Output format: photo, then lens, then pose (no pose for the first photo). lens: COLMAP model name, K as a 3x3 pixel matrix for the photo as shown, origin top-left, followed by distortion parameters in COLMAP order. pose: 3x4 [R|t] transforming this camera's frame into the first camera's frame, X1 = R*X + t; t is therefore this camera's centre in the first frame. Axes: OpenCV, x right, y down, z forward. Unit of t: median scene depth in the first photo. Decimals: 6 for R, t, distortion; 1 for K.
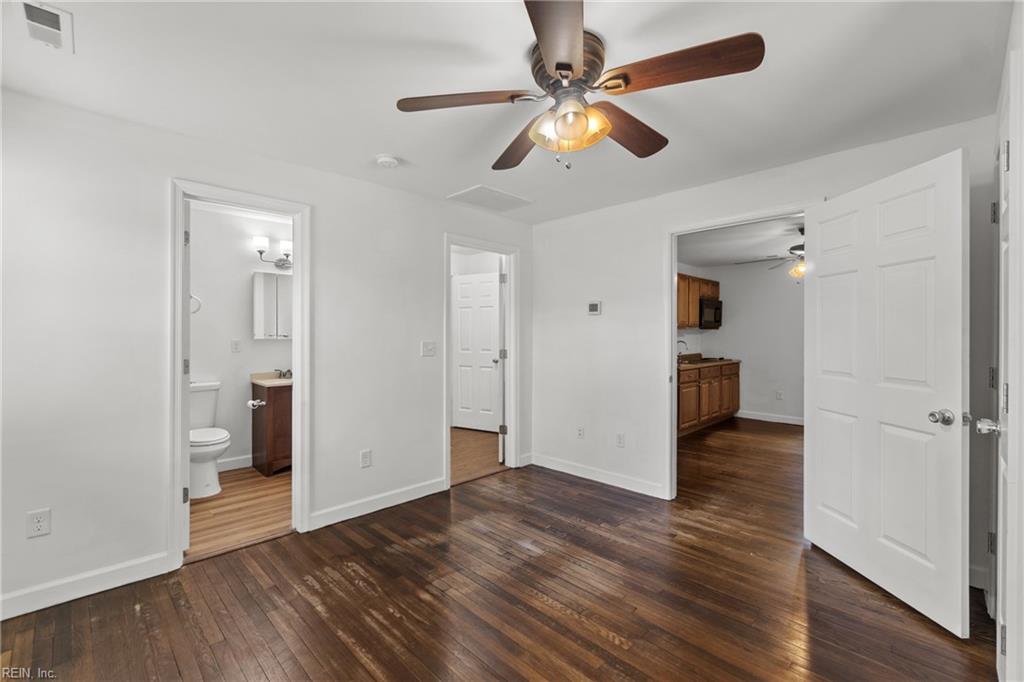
lens RADIAL K [[447.4, 0, 512.2], [0, 447.4, 337.3], [0, 0, 1]] dist [-0.000197, 0.000082]
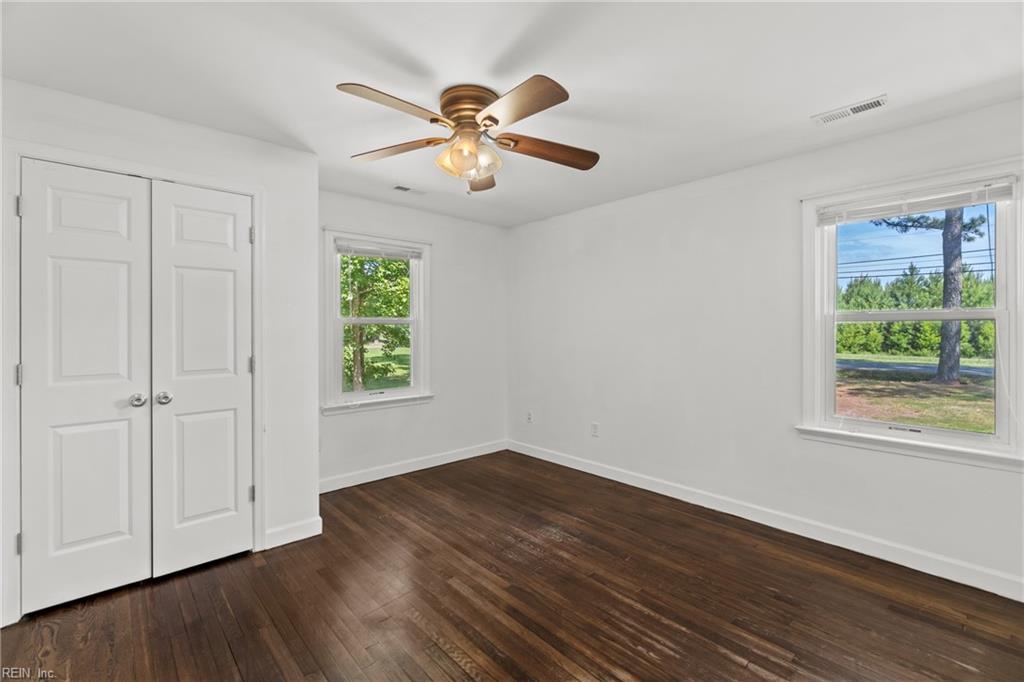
lens RADIAL K [[447.4, 0, 511.6], [0, 447.4, 333.9], [0, 0, 1]] dist [-0.000197, 0.000082]
pose [[-0.998918, -0.004693, 0.046263, -0.040081], [-0.004061, 0.999897, 0.013759, -0.013563], [-0.046323, 0.013556, -0.998835, 1.955878]]
